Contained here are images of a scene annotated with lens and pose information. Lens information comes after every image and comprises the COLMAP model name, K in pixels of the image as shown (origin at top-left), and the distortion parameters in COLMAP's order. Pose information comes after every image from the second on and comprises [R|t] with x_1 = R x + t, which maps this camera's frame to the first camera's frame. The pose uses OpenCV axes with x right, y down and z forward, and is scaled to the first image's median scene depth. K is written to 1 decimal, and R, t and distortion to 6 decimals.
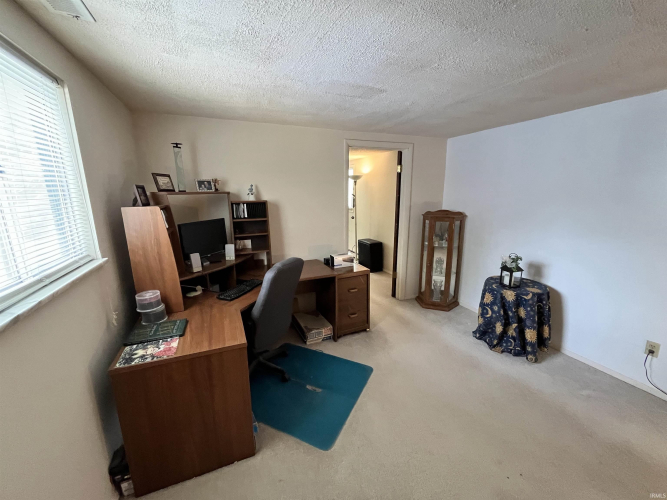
lens RADIAL K [[272.7, 0, 332.1], [0, 272.7, 251.3], [0, 0, 1]] dist [-0.002478, -0.000421]
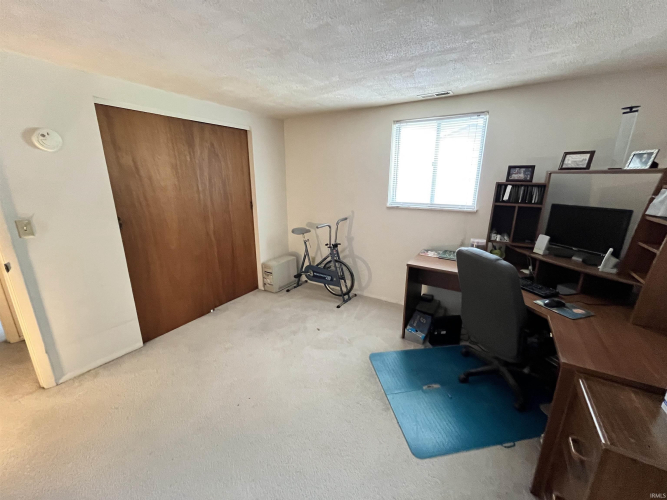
lens RADIAL K [[272.7, 0, 332.1], [0, 272.7, 251.3], [0, 0, 1]] dist [-0.002478, -0.000421]
pose [[-0.818046, 0.149891, -0.555277, 0.561782], [-0.126923, 0.894596, 0.428472, -0.220617], [0.560973, 0.420987, -0.712796, 1.102950]]
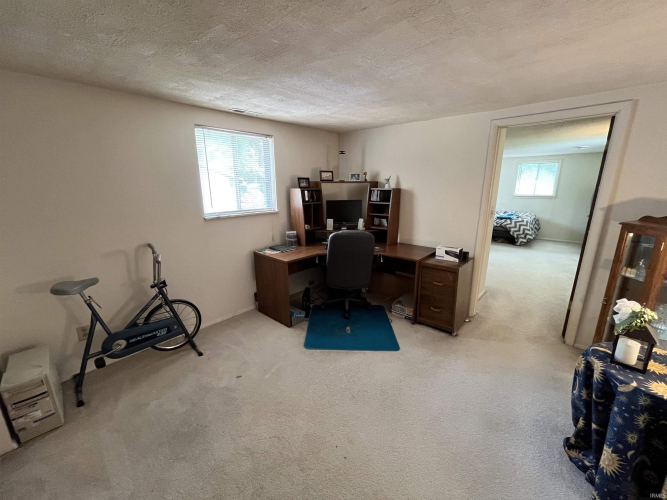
lens RADIAL K [[272.7, 0, 332.1], [0, 272.7, 251.3], [0, 0, 1]] dist [-0.002478, -0.000421]
pose [[0.417491, 0.222714, -0.880965, 0.853489], [-0.197333, 0.968583, 0.151348, -0.046008], [0.886995, 0.110657, 0.448324, 0.250588]]
